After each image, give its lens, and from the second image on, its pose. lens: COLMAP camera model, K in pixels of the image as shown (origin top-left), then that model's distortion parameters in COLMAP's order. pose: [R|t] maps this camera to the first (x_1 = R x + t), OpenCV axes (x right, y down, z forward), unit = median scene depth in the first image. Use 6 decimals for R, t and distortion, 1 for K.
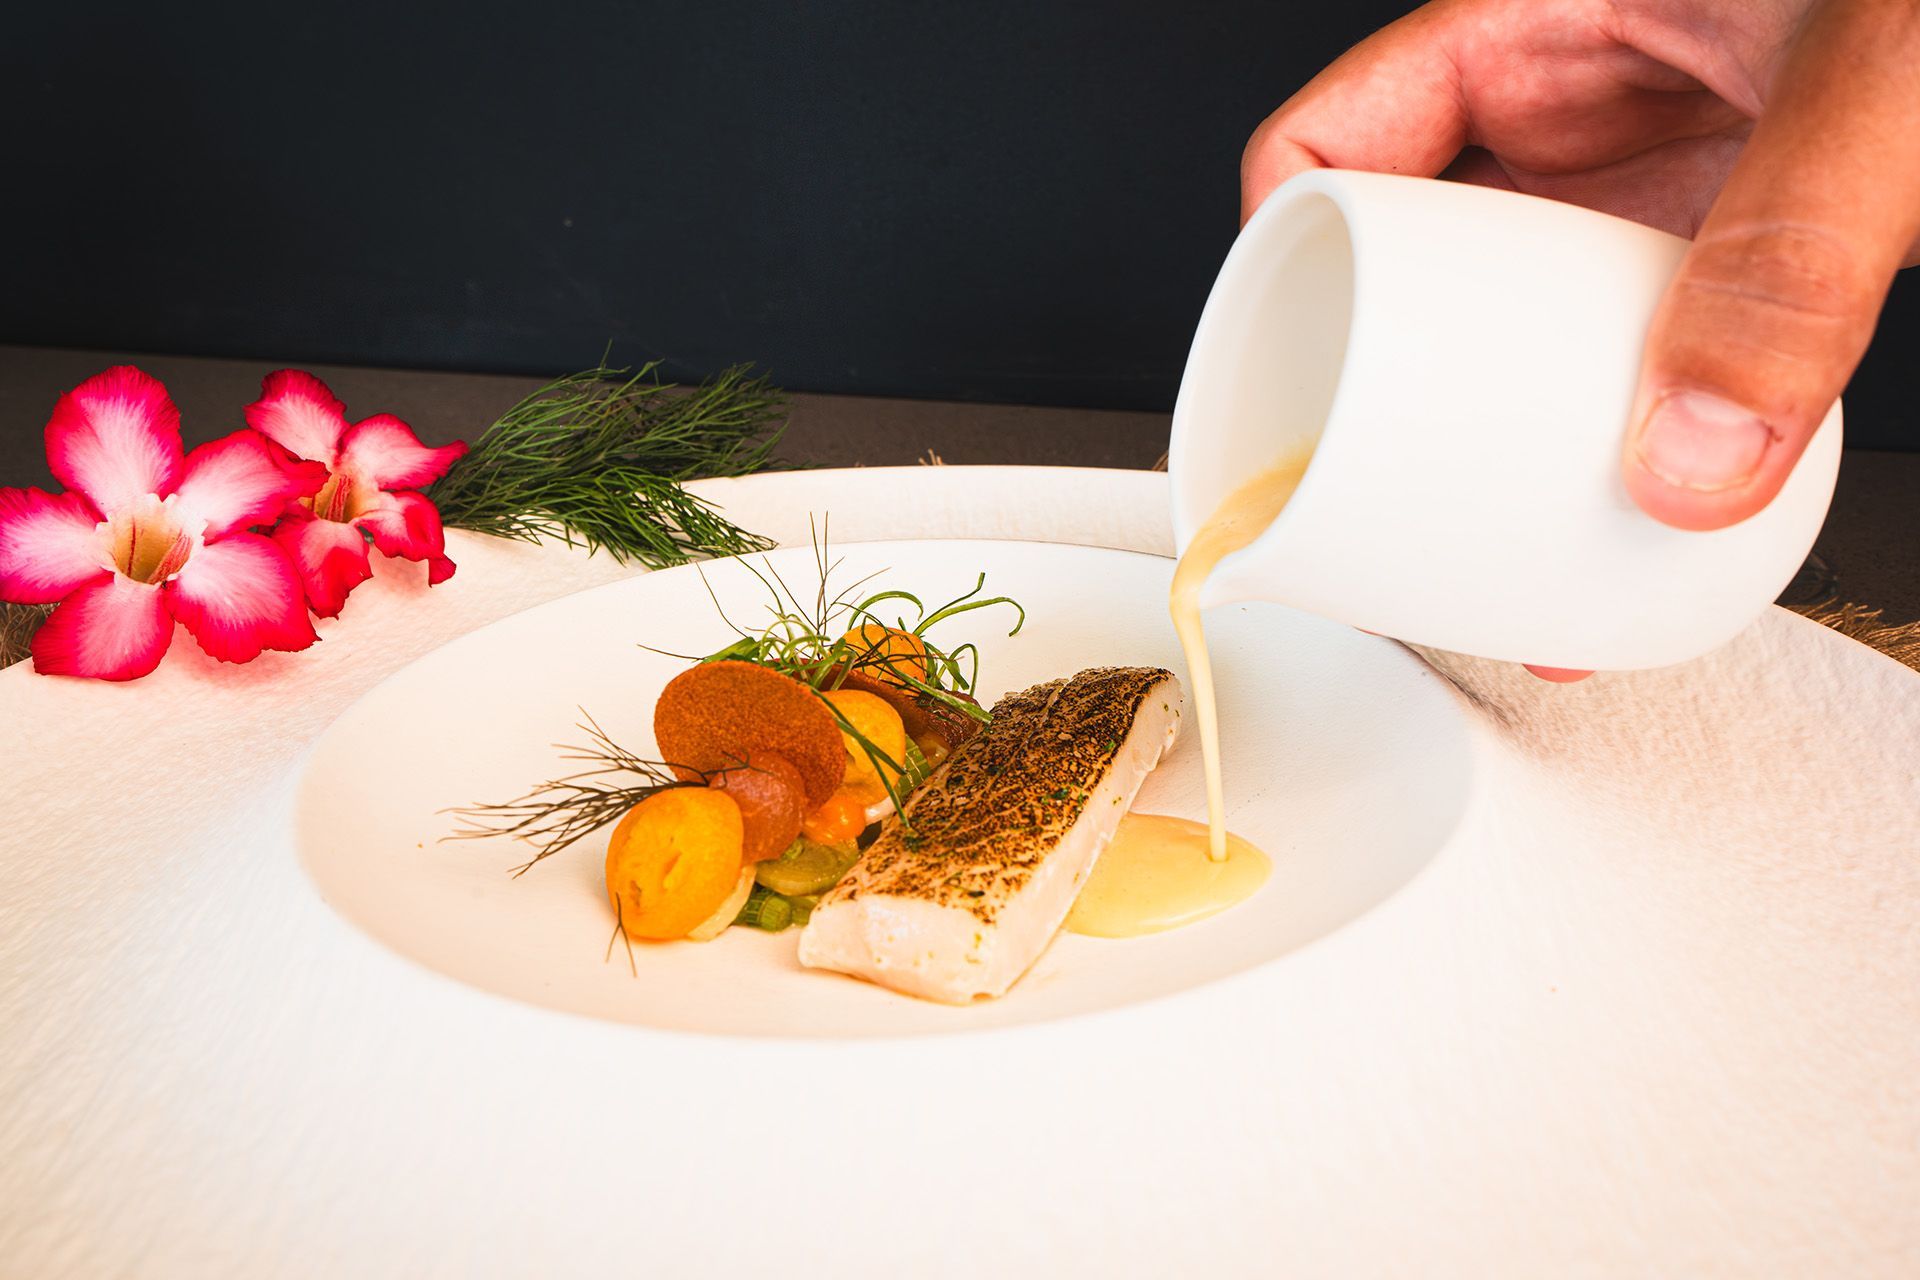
lens RADIAL K [[1686.9, 0, 1022.5], [0, 1686.9, 641.5], [0, 0, 1]] dist [0.069940, 0.056538]
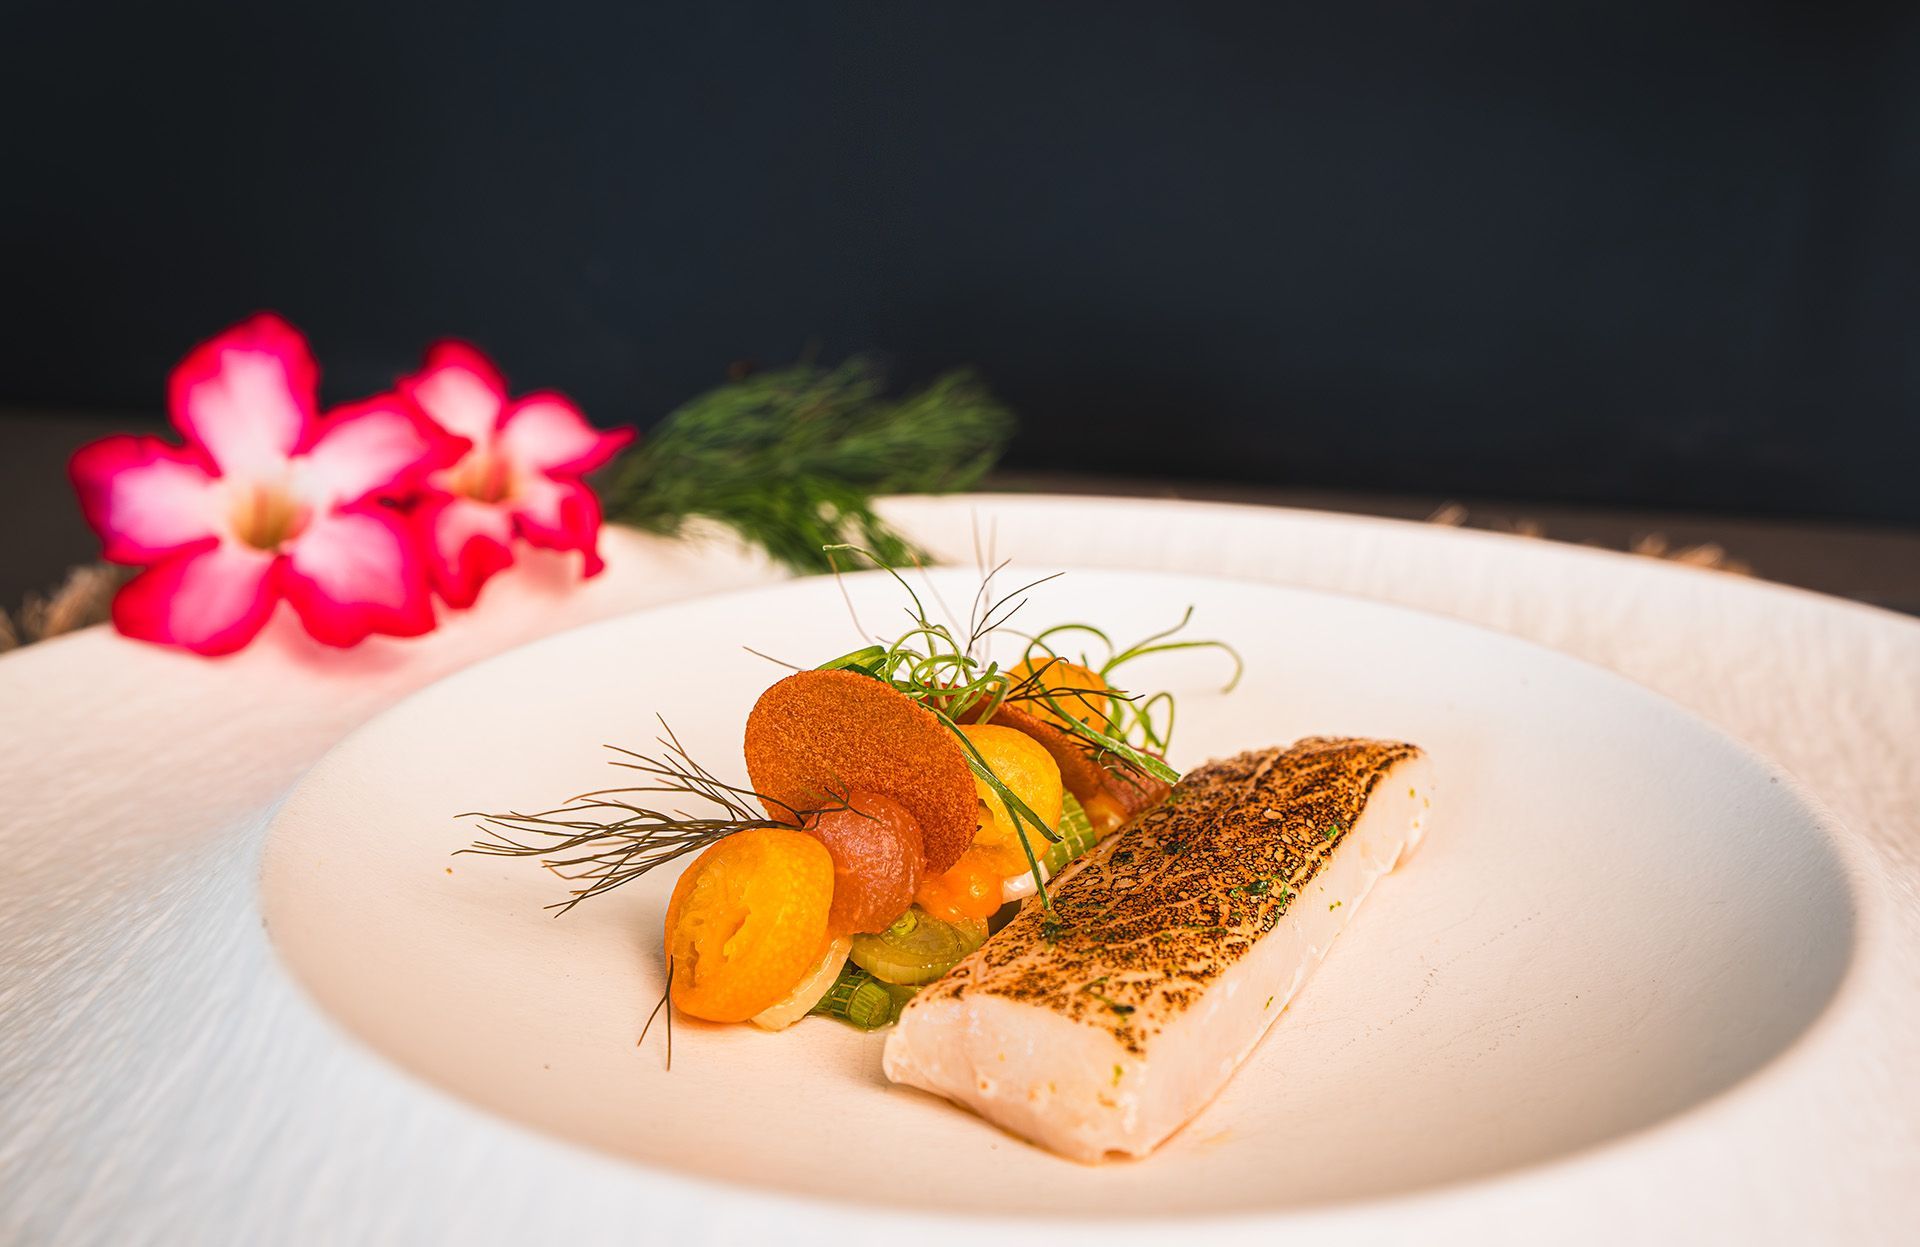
lens RADIAL K [[1625.9, 0, 1027.1], [0, 1625.9, 622.3], [0, 0, 1]] dist [0.080603, 0.001683]
pose [[0.983438, 0.074088, -0.165413, 0.033489], [-0.086564, 0.993817, -0.069526, 0.032423], [0.159239, 0.082693, 0.983771, 0.258643]]
